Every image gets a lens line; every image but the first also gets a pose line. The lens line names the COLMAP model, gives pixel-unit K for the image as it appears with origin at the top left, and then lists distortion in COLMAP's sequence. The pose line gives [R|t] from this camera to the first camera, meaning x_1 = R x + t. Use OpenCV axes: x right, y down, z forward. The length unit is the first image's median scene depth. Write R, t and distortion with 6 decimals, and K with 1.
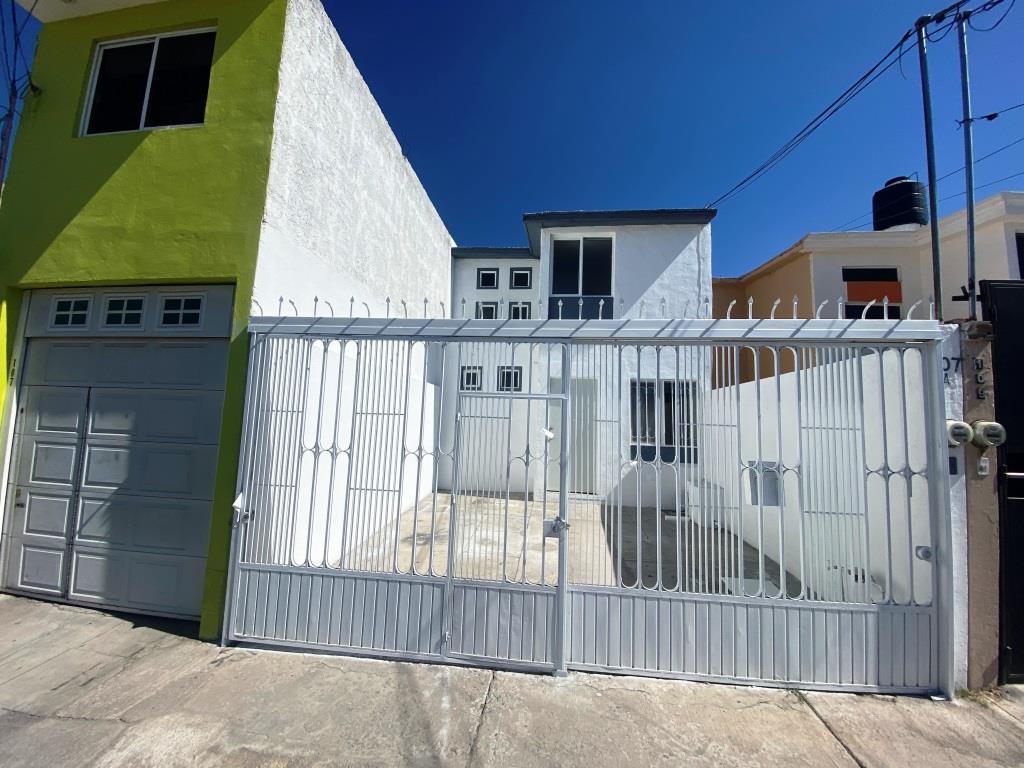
lens RADIAL K [[413.3, 0, 510.0], [0, 413.3, 385.7], [0, 0, 1]] dist [0.017479, -0.019485]
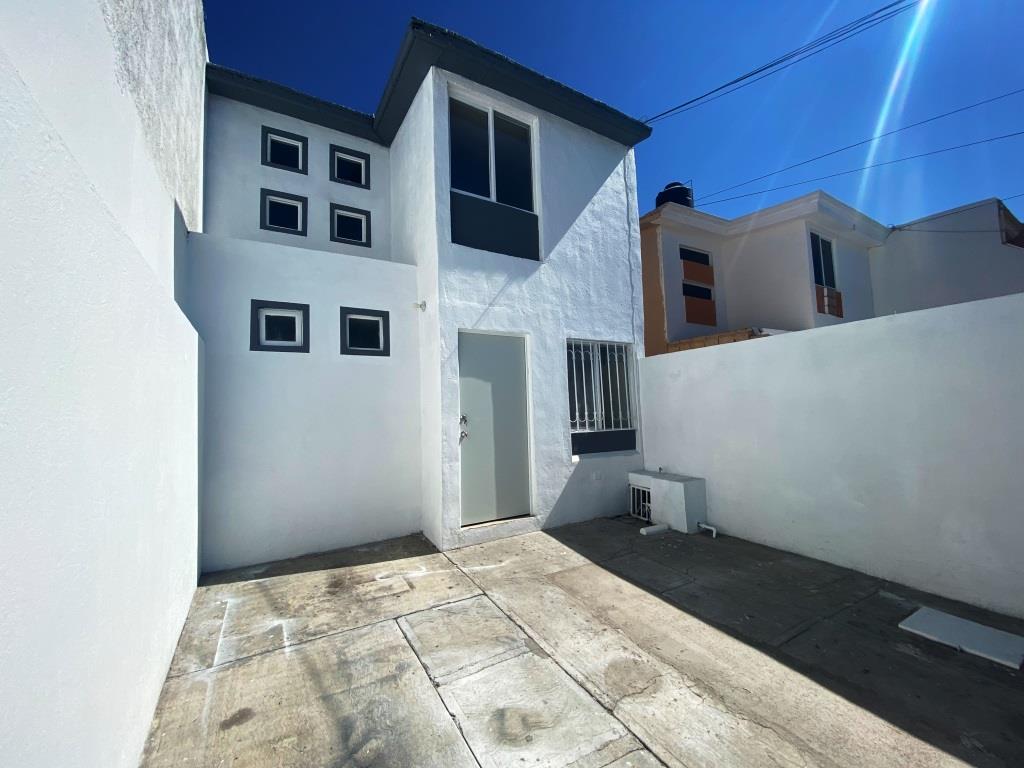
lens RADIAL K [[413.3, 0, 510.0], [0, 413.3, 385.7], [0, 0, 1]] dist [0.017479, -0.019485]
pose [[0.796932, -0.016854, 0.603834, -0.458129], [0.002512, 0.999695, 0.024587, 0.105110], [-0.604063, -0.018077, 0.796731, 1.162605]]
